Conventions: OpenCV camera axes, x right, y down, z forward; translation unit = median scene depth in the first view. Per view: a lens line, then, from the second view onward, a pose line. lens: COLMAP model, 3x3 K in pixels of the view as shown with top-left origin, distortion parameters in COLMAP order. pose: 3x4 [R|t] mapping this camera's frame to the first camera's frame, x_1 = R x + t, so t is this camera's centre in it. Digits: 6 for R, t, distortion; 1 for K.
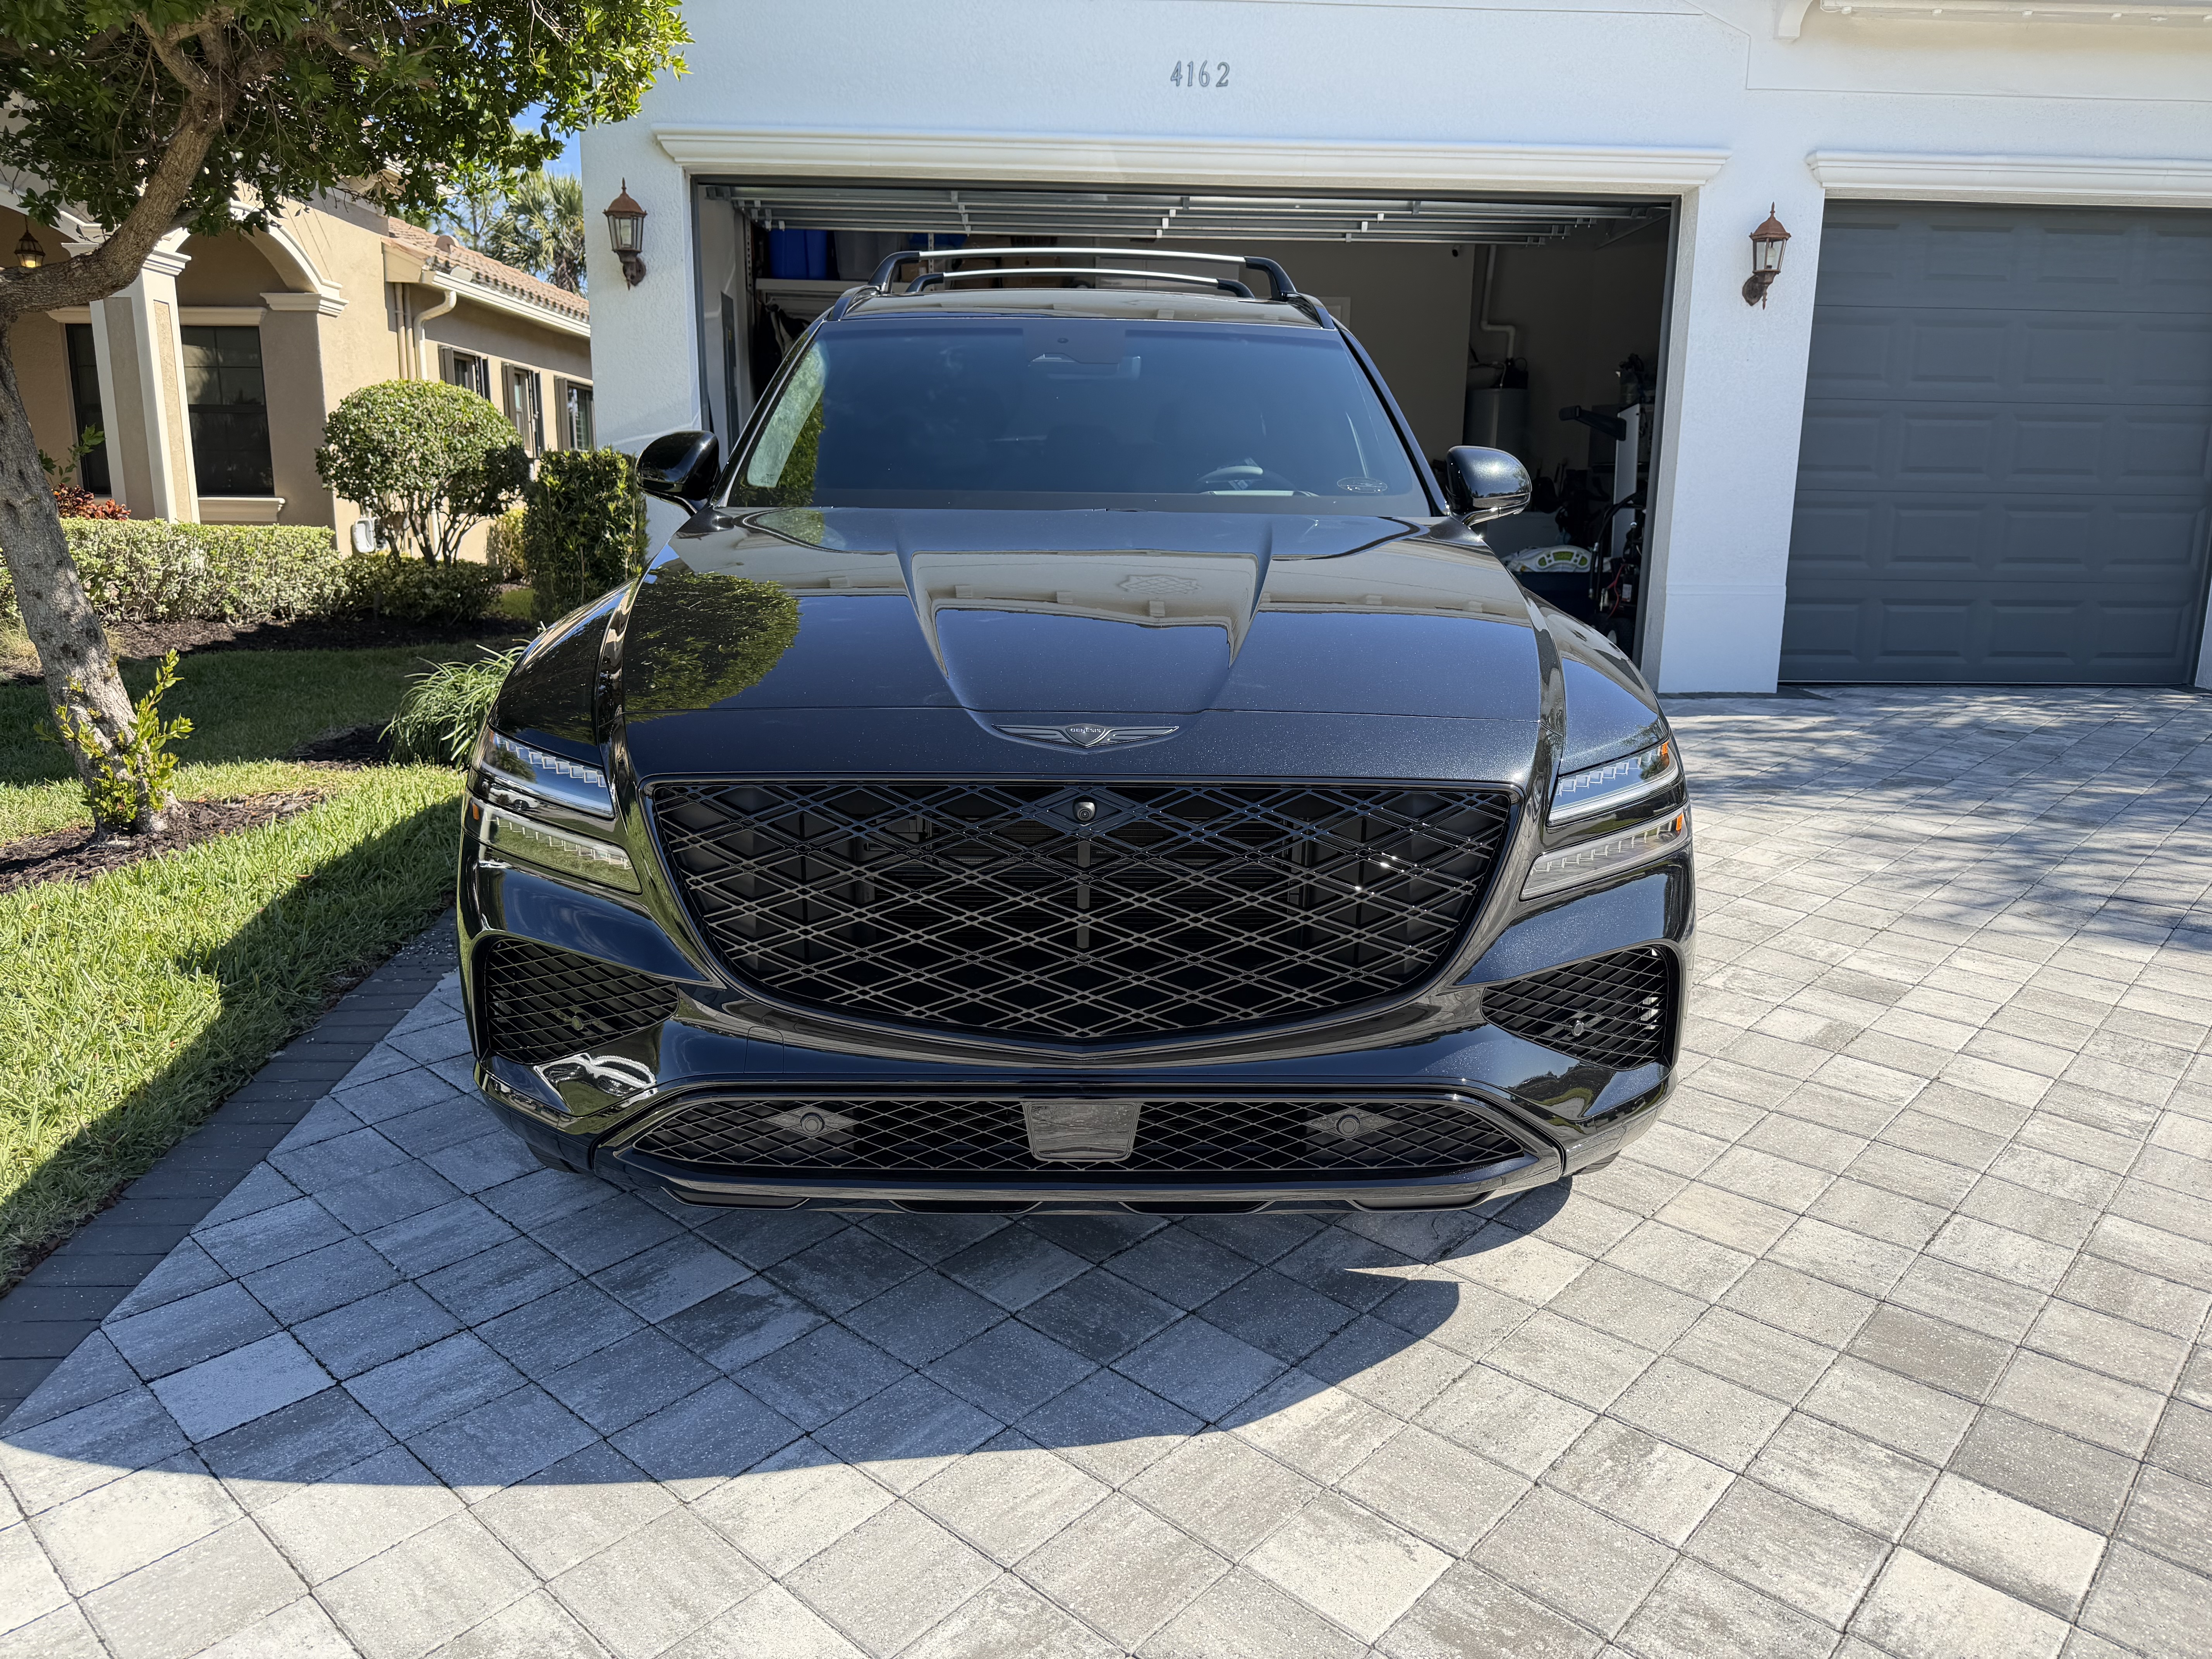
lens RADIAL K [[1575.5, 0, 1096.2], [0, 1575.5, 826.8], [0, 0, 1]] dist [0.004367, -0.005581]
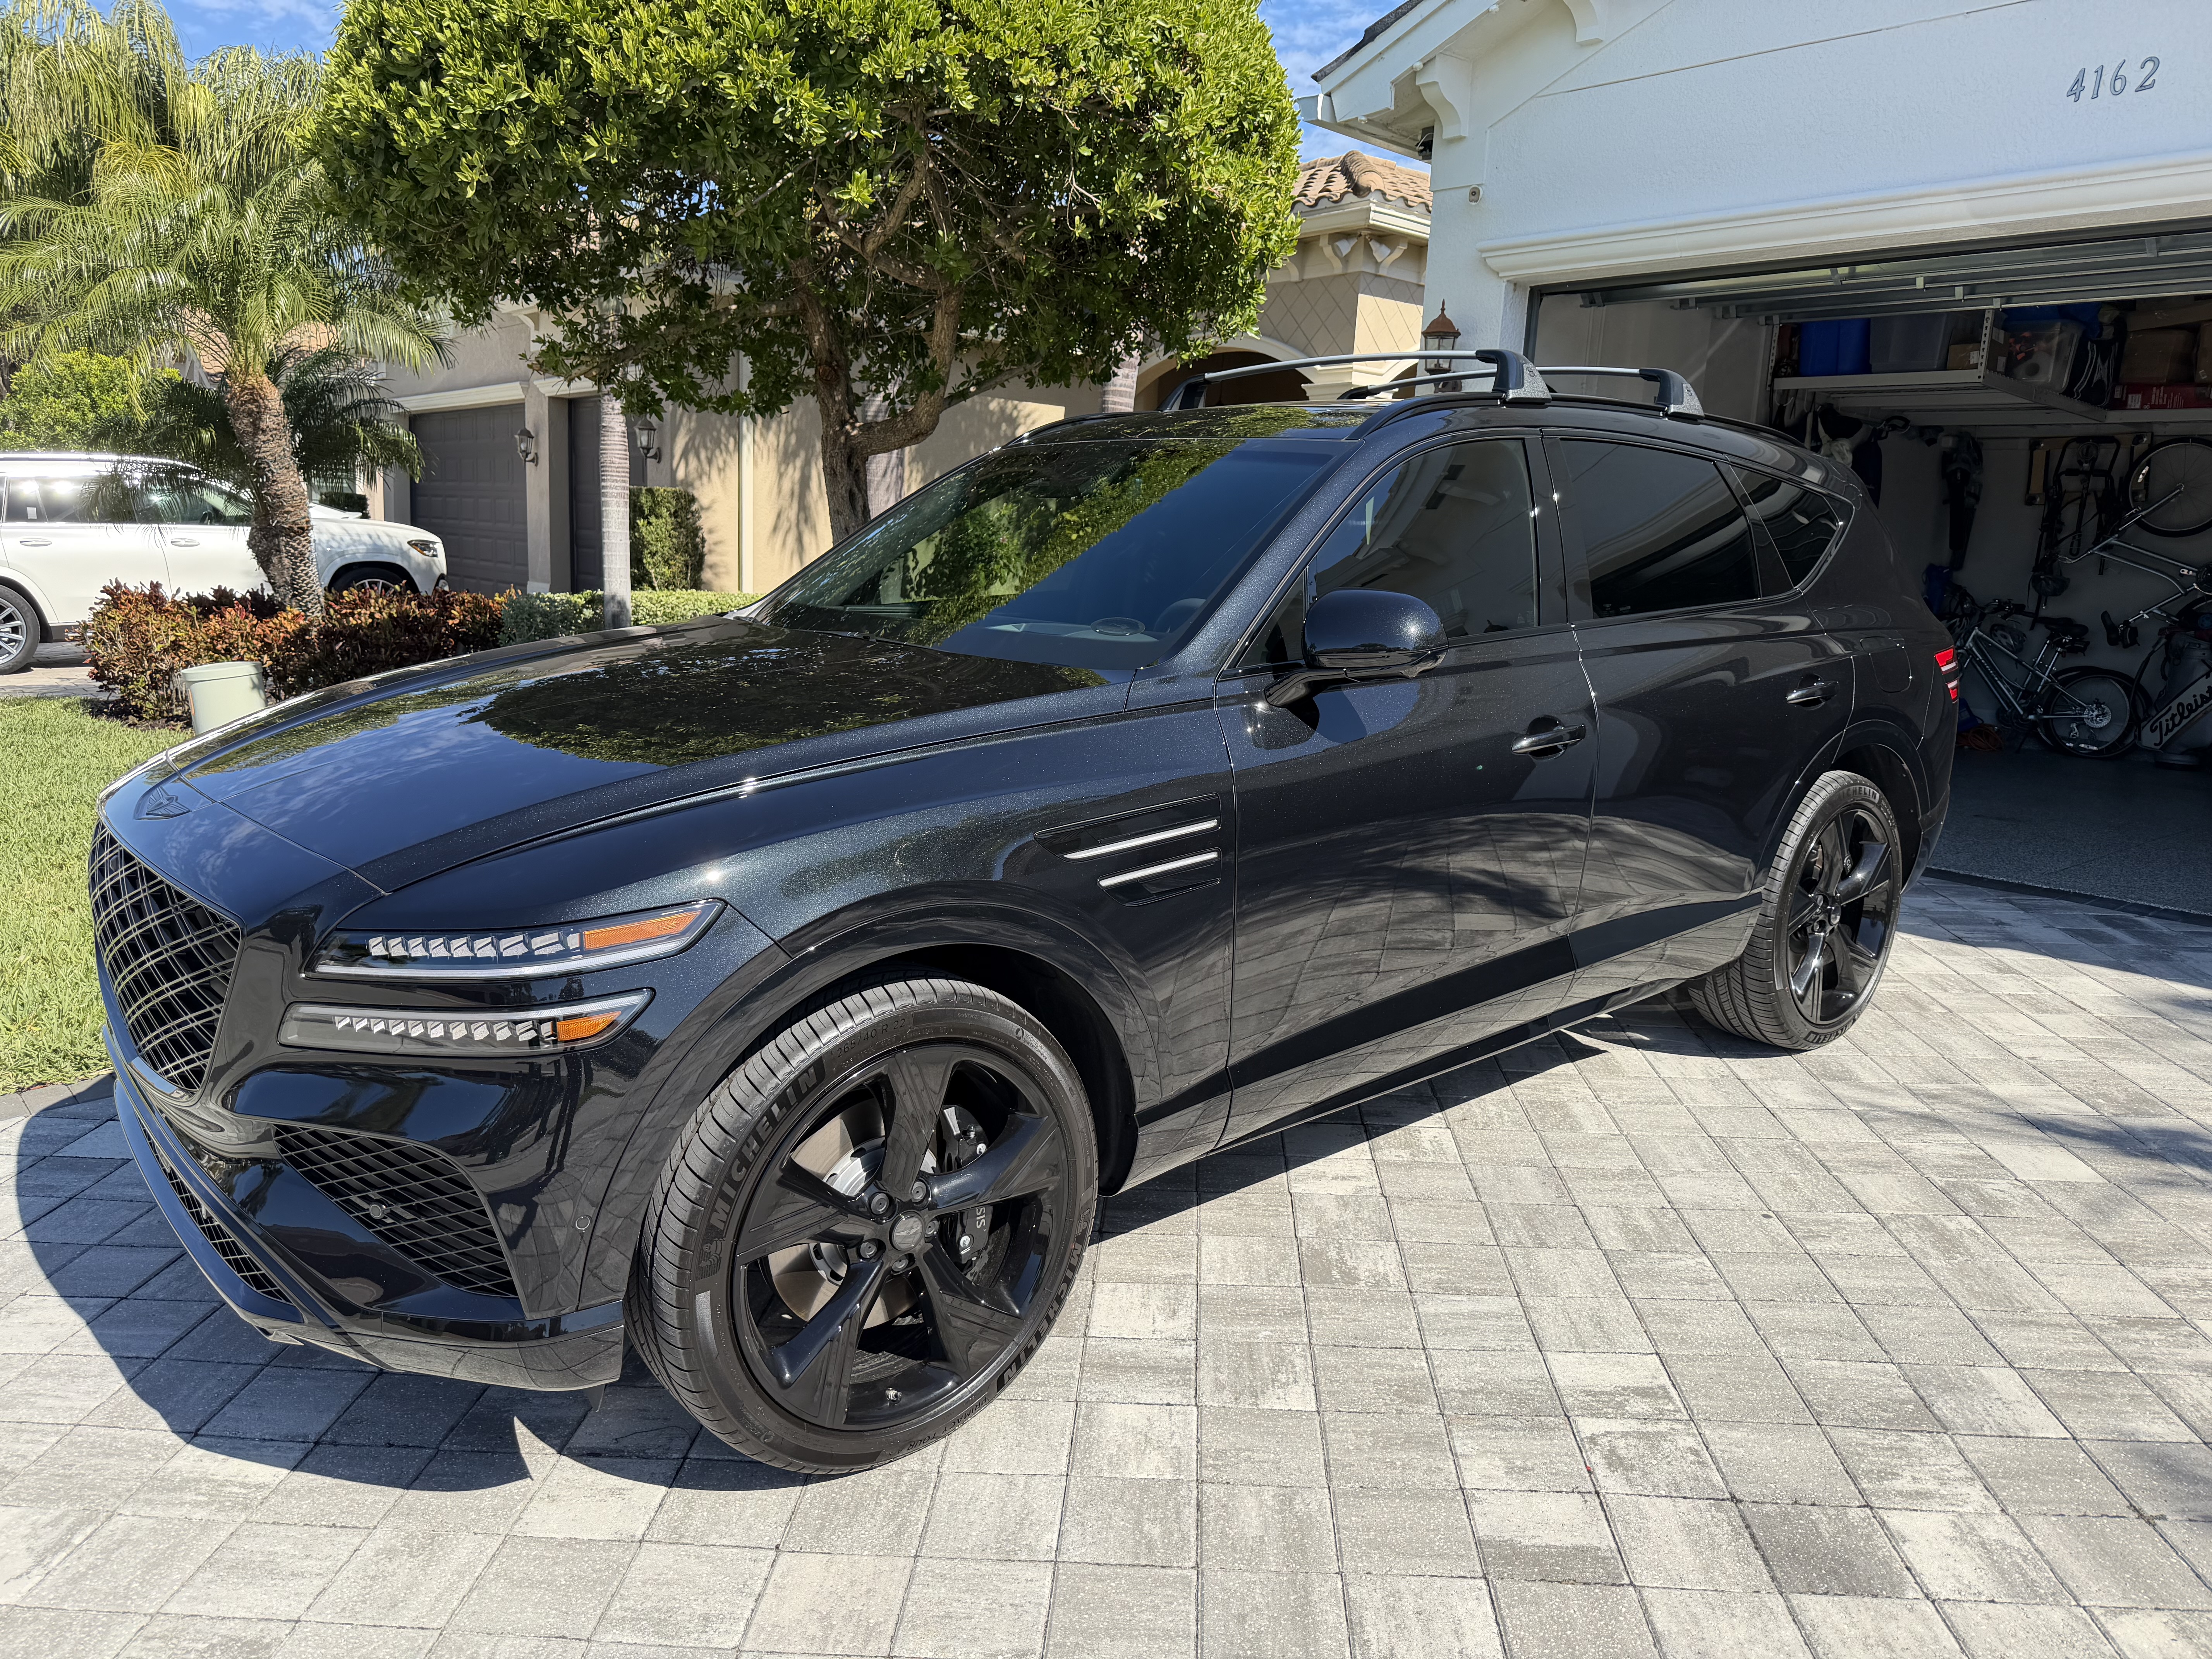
lens RADIAL K [[1575.5, 0, 1096.2], [0, 1575.5, 826.8], [0, 0, 1]] dist [0.004367, -0.005581]
pose [[0.620590, 0.153280, -0.769008, 0.391481], [-0.198107, 0.979542, 0.035371, -0.067454], [0.758697, 0.130395, 0.638260, 0.215385]]
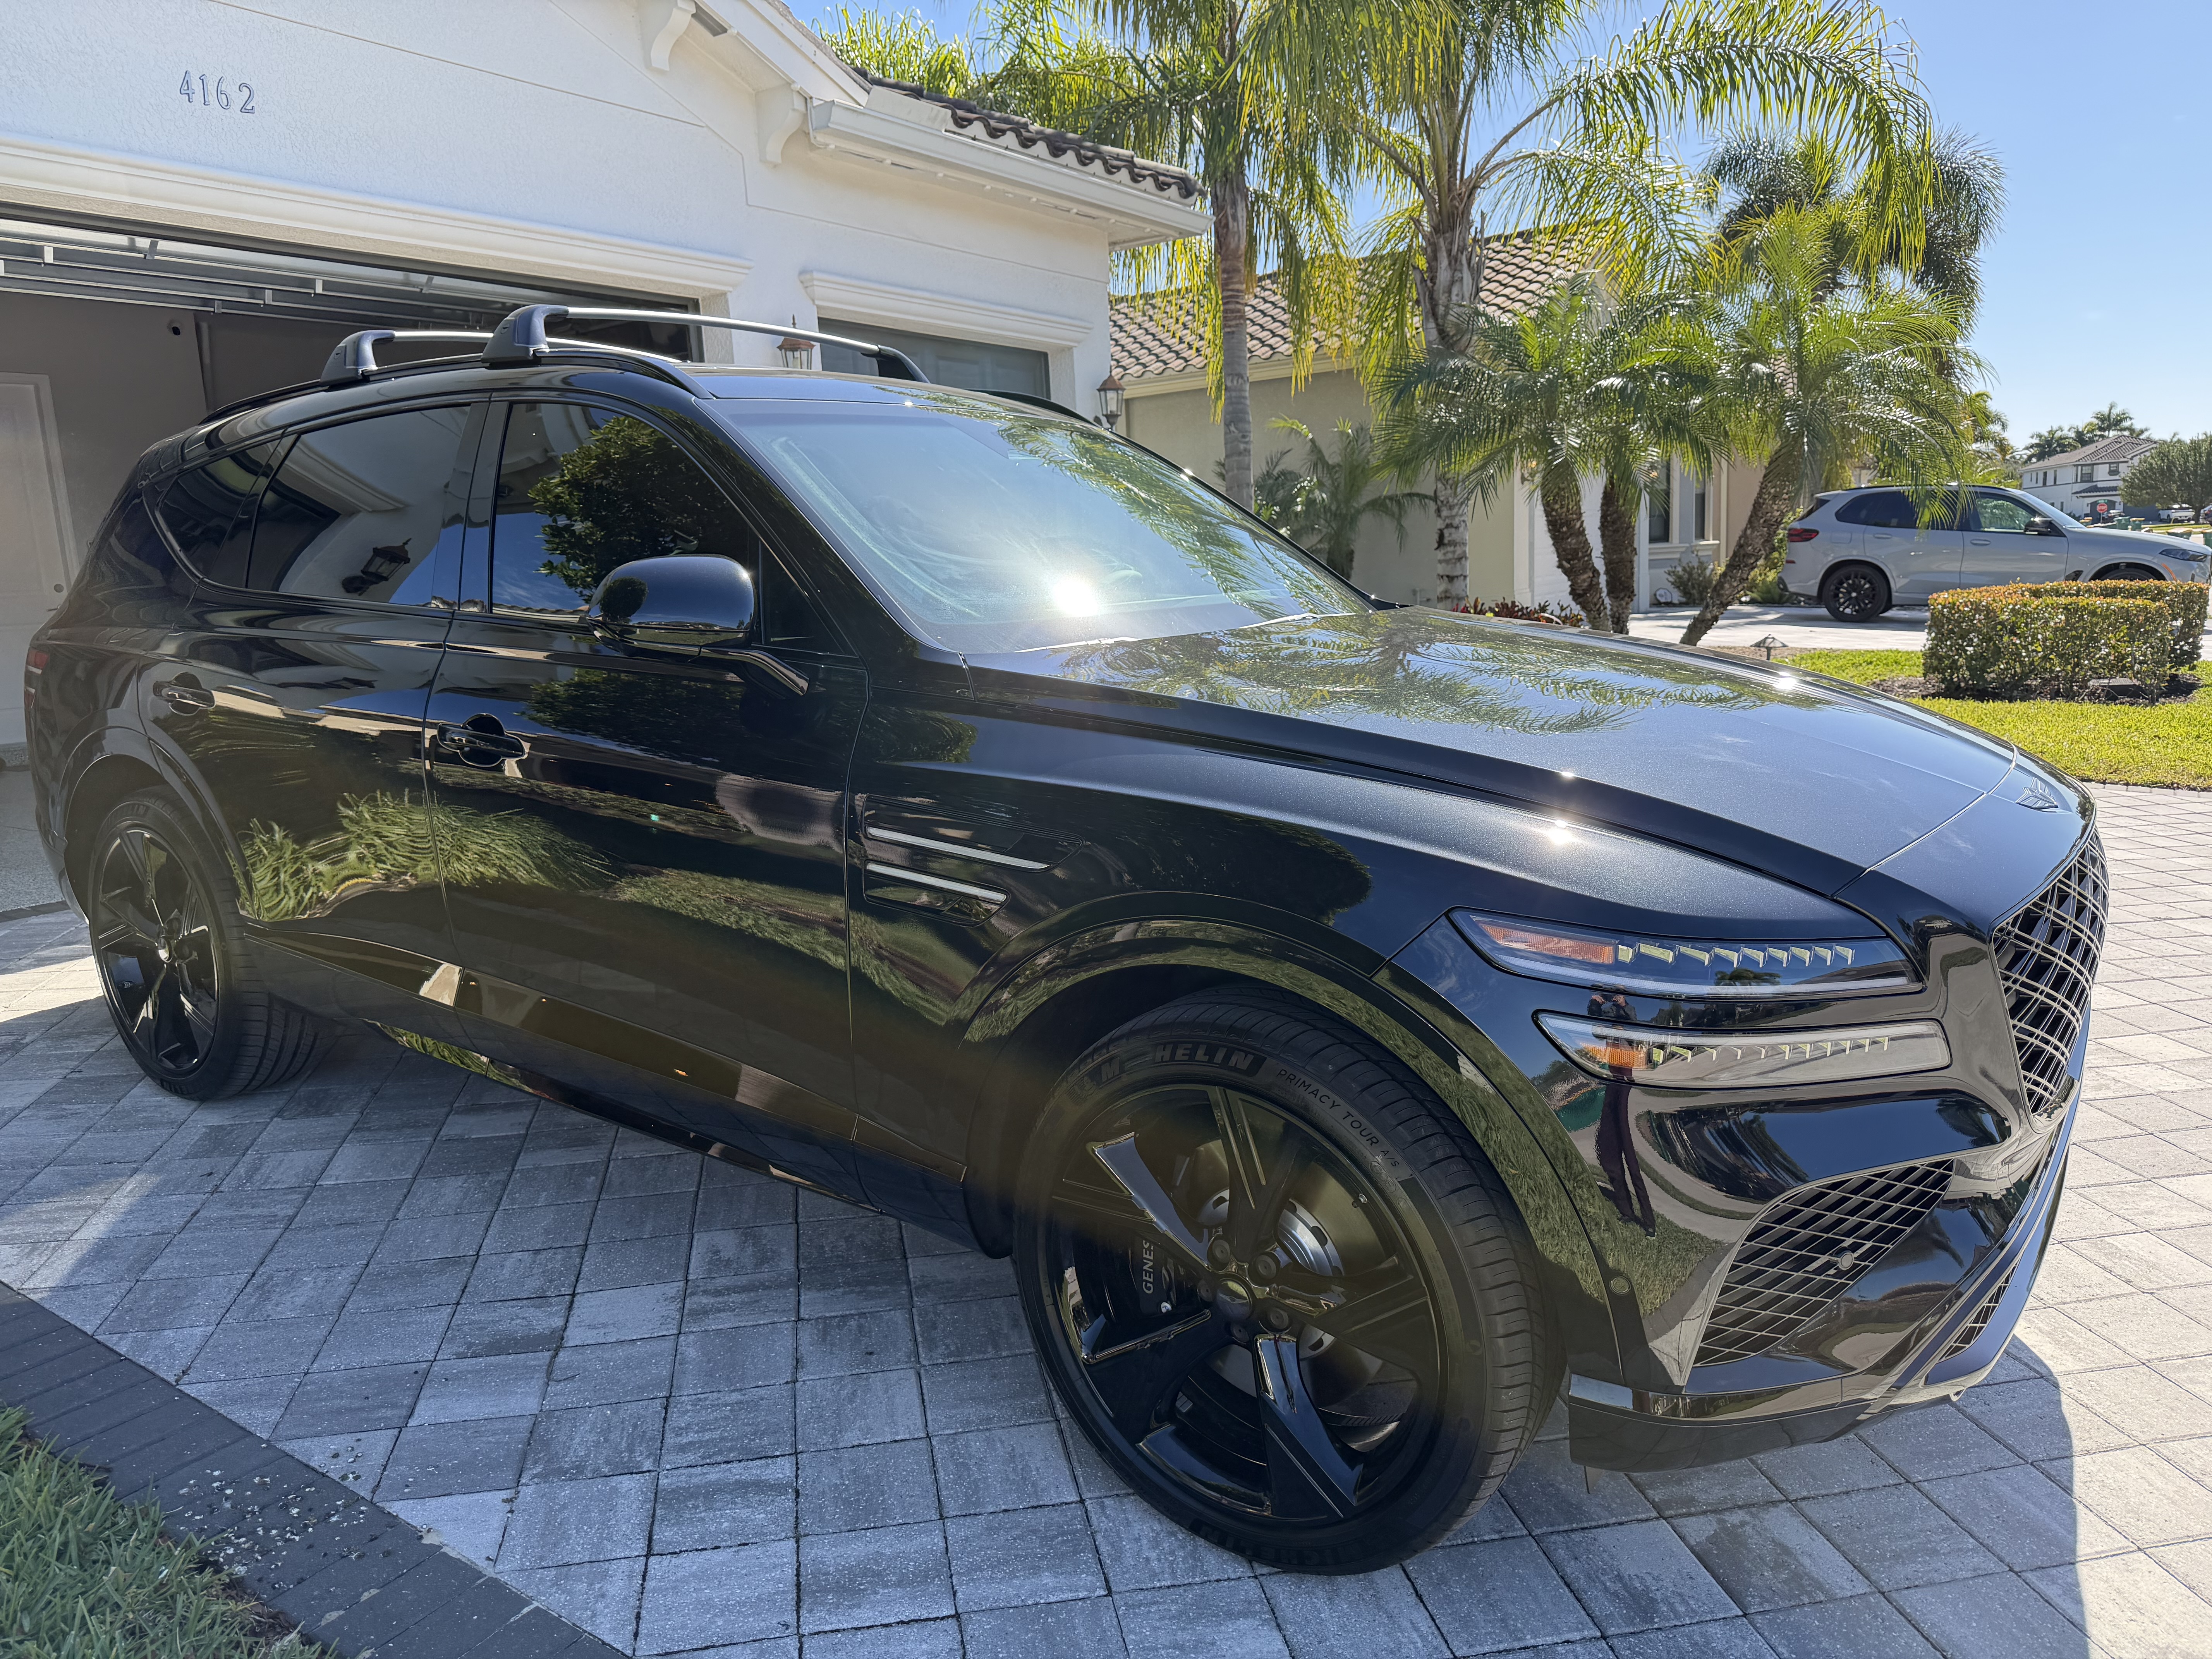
lens RADIAL K [[1575.5, 0, 1096.2], [0, 1575.5, 826.8], [0, 0, 1]] dist [0.004367, -0.005581]
pose [[0.605779, -0.171739, 0.776877, -0.338474], [0.209903, 0.976330, 0.052157, -0.073032], [-0.767445, 0.131473, 0.627489, 0.226617]]
